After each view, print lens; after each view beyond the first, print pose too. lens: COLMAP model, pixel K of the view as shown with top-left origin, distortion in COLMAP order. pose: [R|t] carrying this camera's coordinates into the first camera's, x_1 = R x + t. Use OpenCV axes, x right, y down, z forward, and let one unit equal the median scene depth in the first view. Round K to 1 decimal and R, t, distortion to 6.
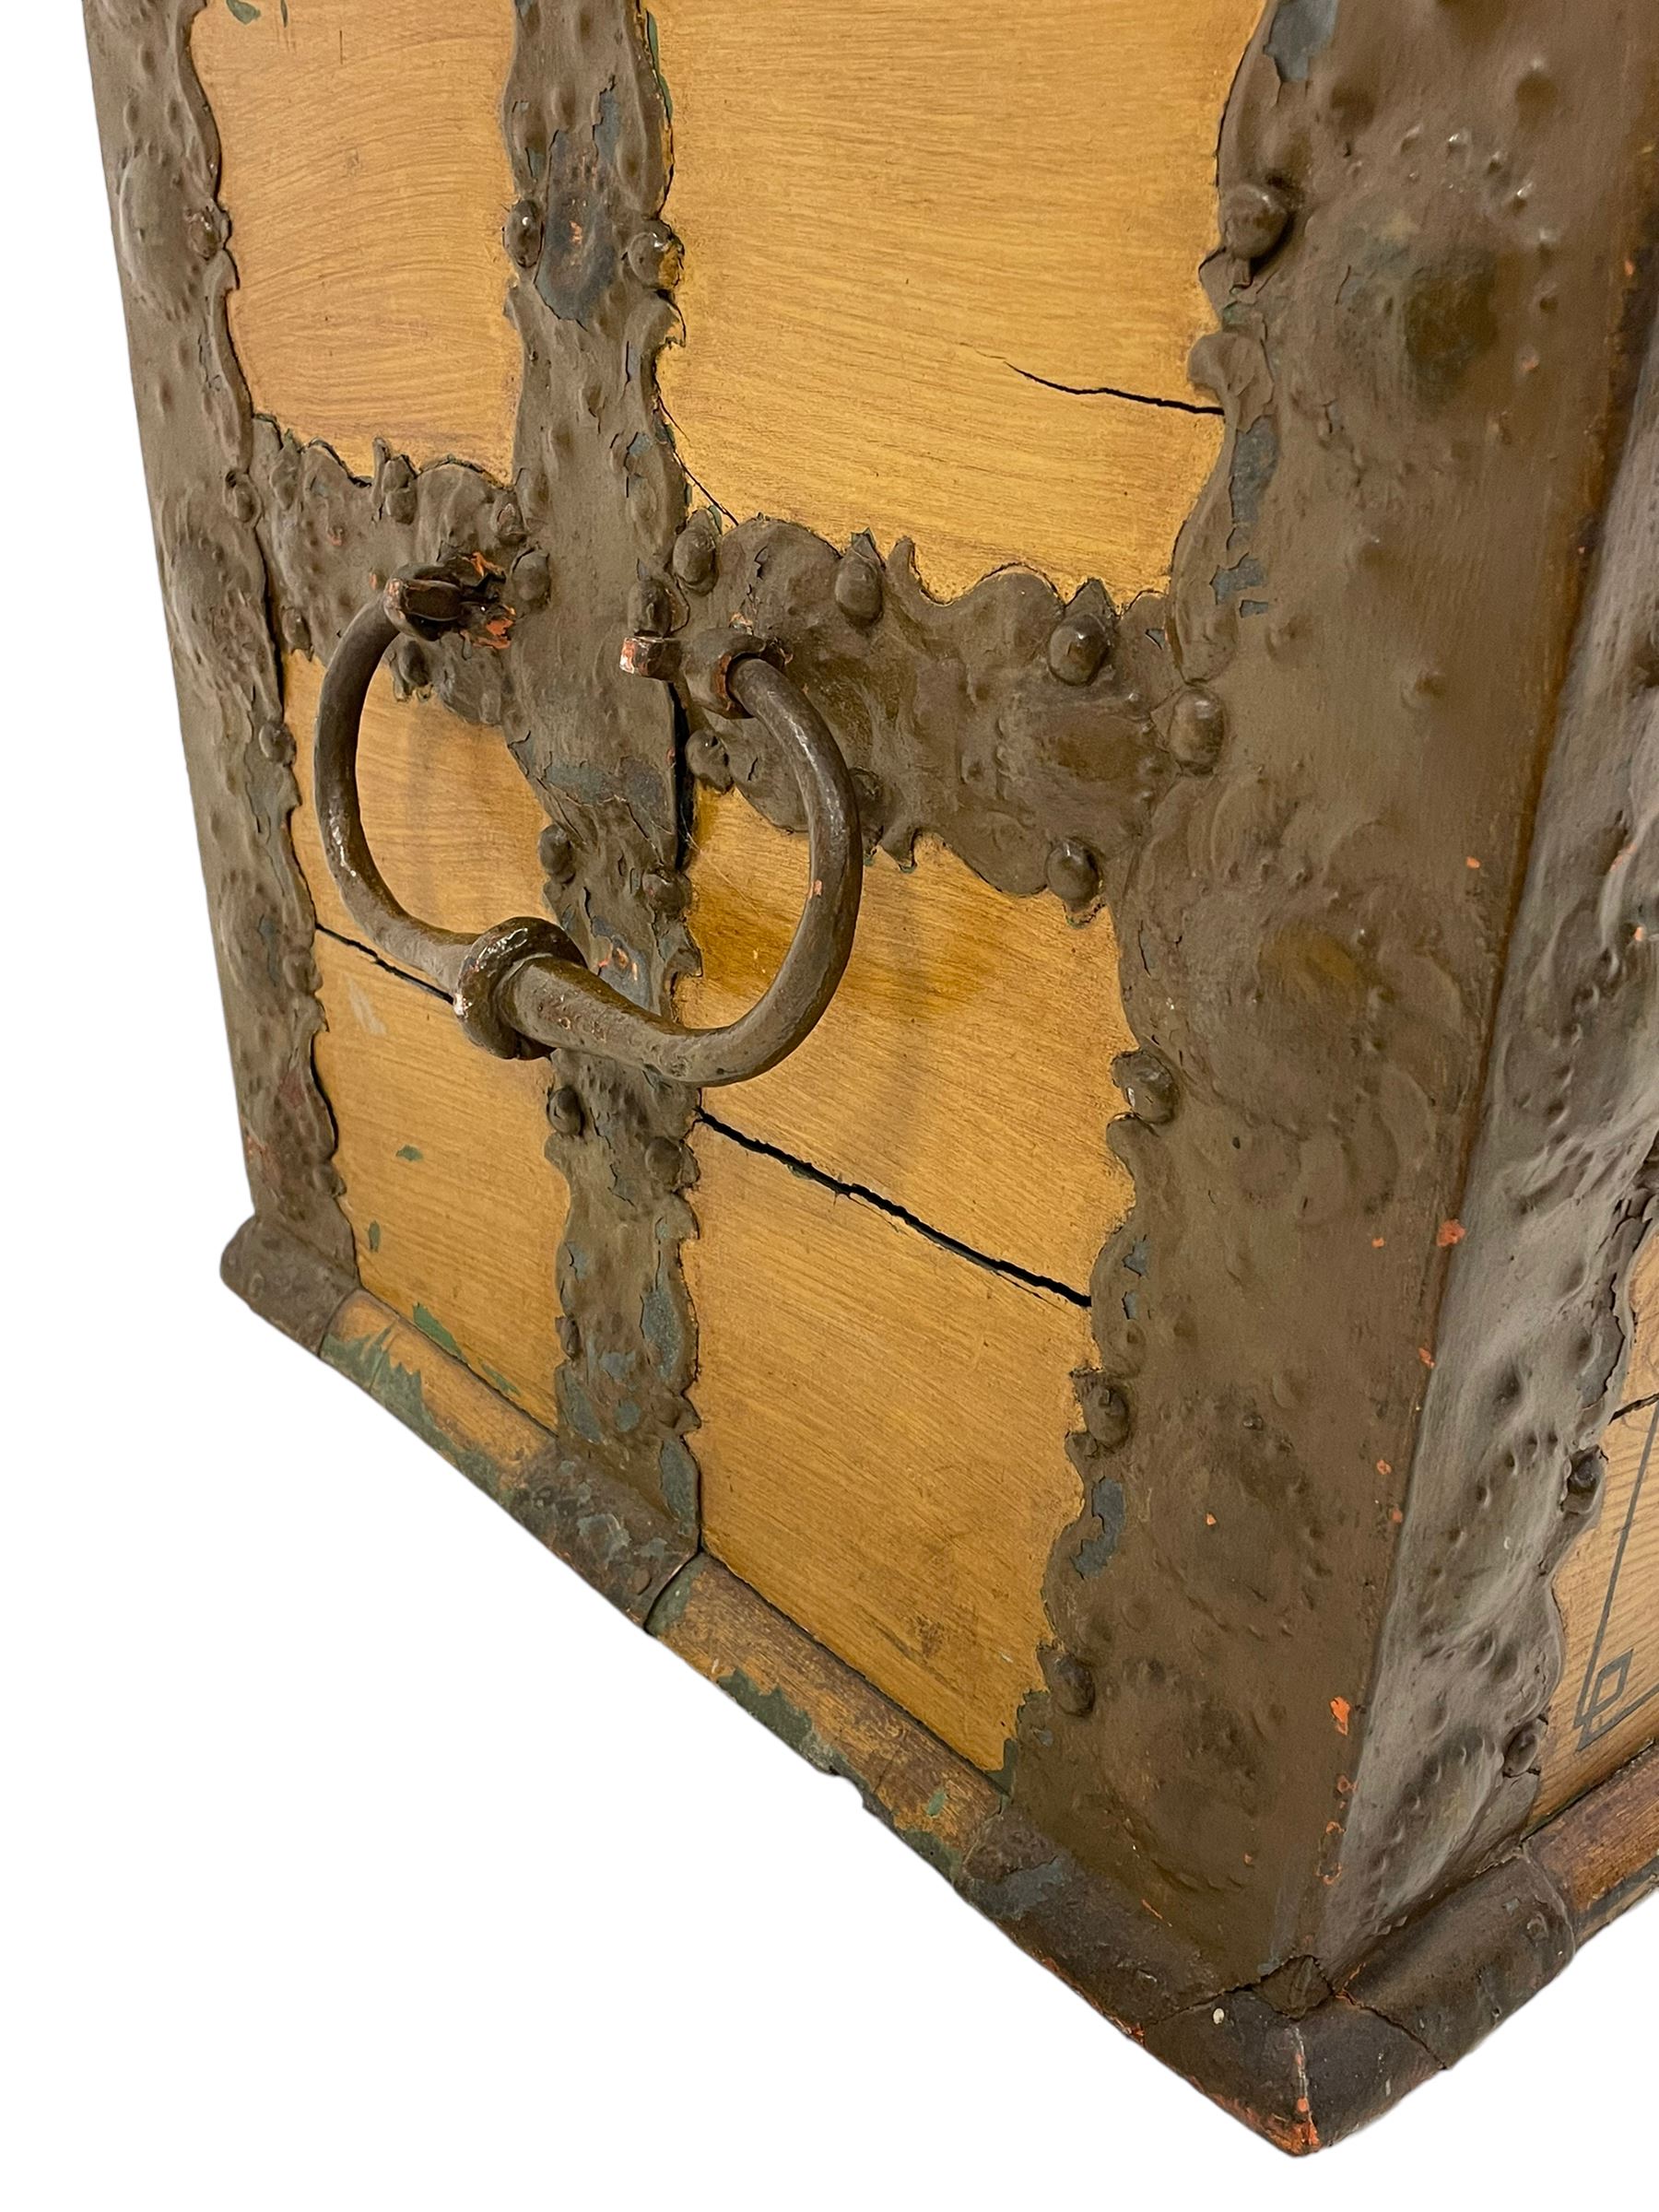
lens RADIAL K [[2135.7, 0, 829.5], [0, 2135.7, 1106.0], [0, 0, 1]] dist [0.107938, -0.170281]
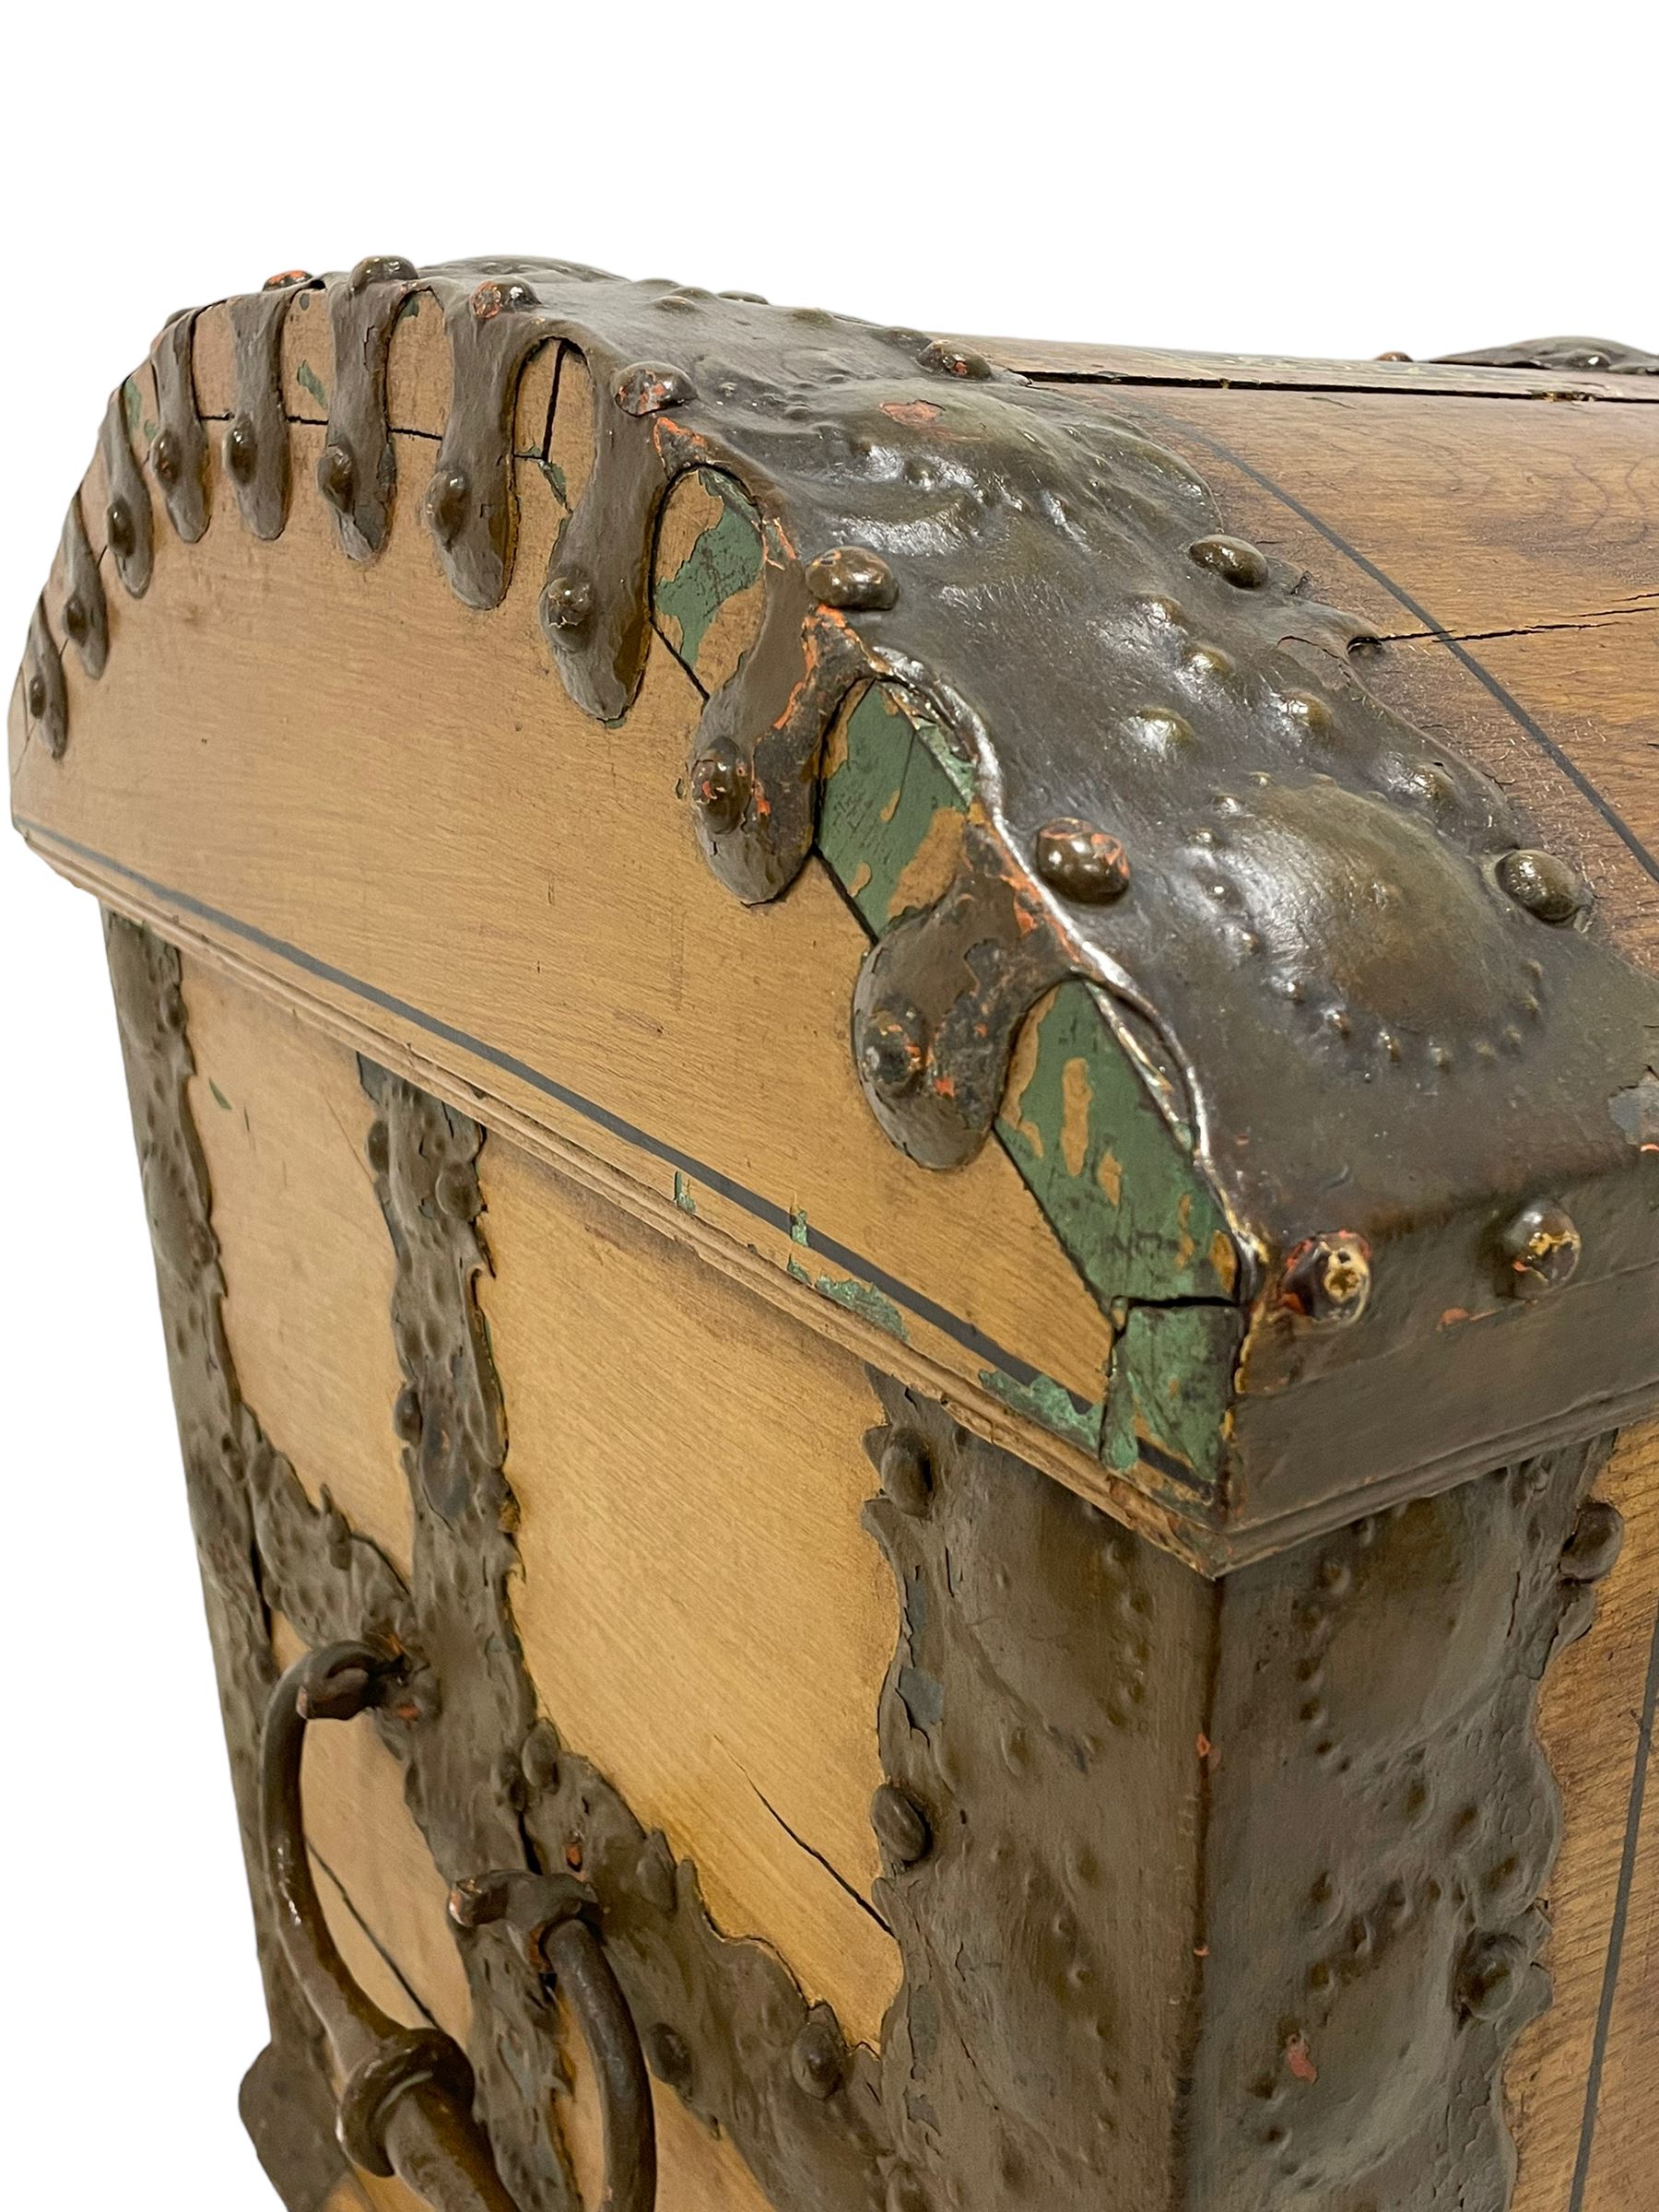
lens RADIAL K [[2135.7, 0, 829.5], [0, 2135.7, 1106.0], [0, 0, 1]] dist [0.107938, -0.170281]
pose [[0.992291, -0.010484, -0.123483, 0.197349], [-0.002987, 0.994102, -0.108408, -0.430760], [0.123891, 0.107941, 0.986408, -0.050783]]
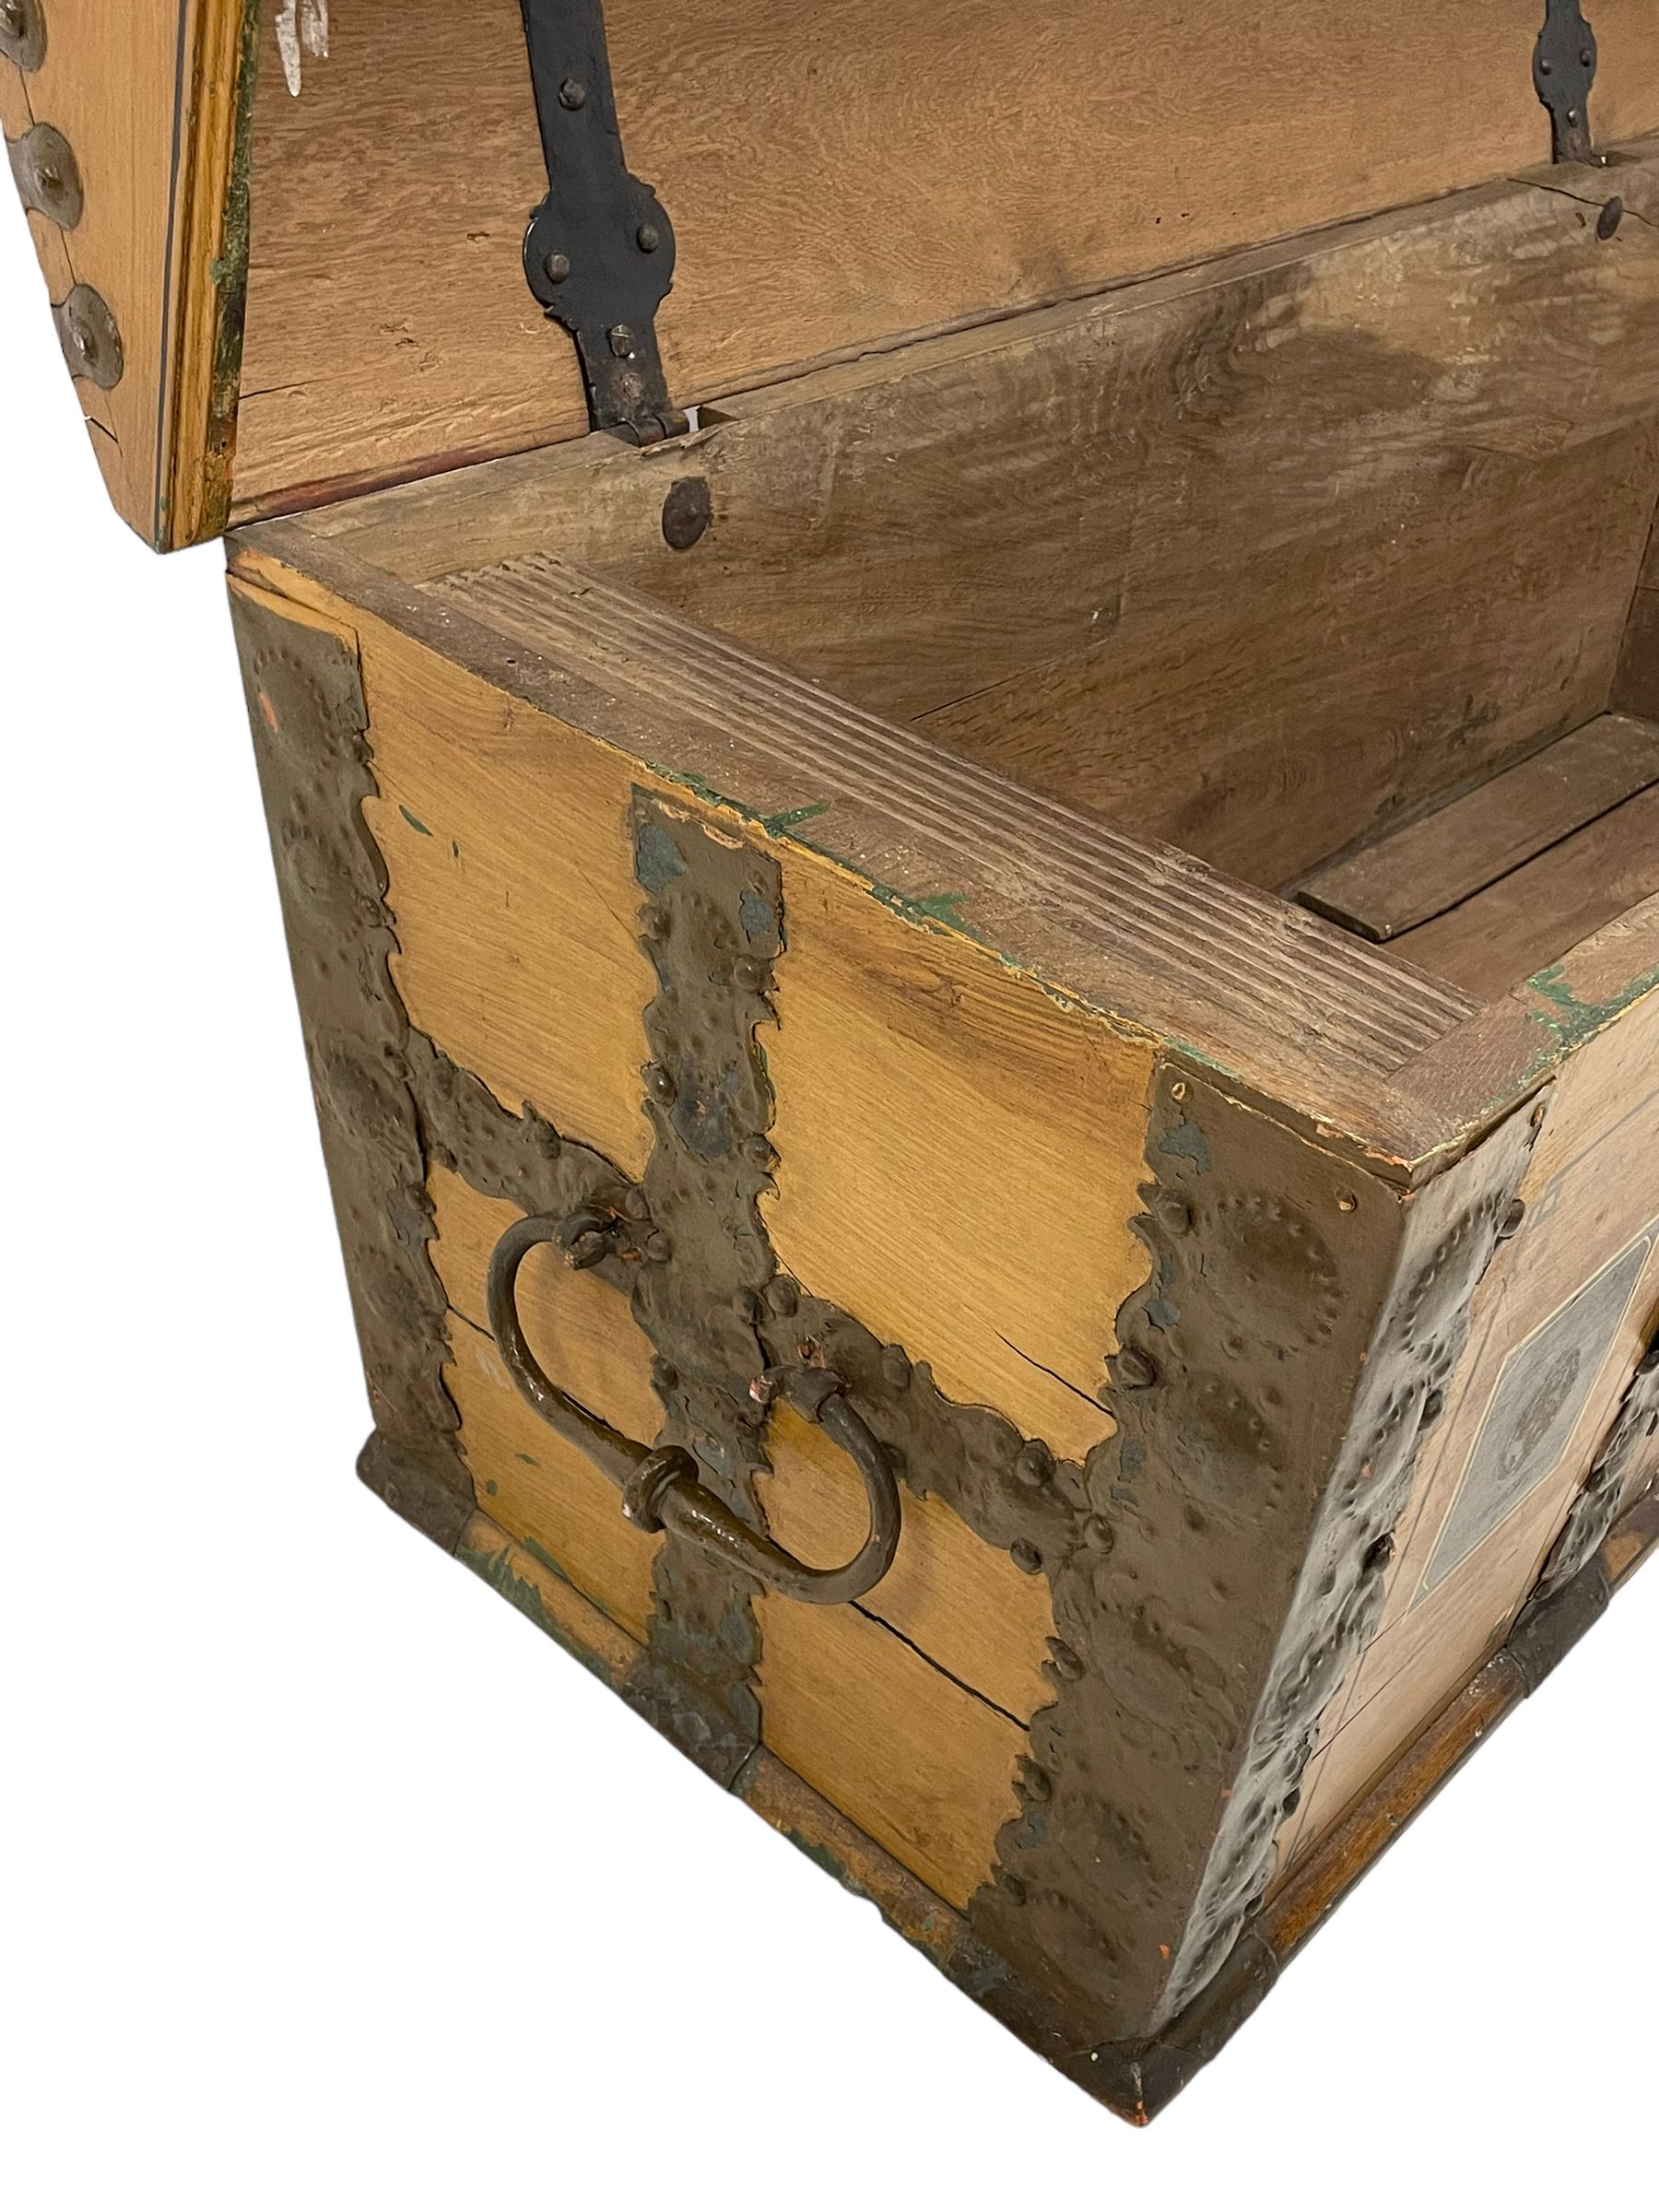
lens RADIAL K [[2225.2, 0, 829.5], [0, 2225.2, 1106.0], [0, 0, 1]] dist [0.082083, -0.080126]
pose [[0.991672, -0.055899, 0.116029, -0.203341], [0.025434, 0.968156, 0.249052, -0.773468], [-0.126256, -0.244026, 0.961515, -0.576278]]
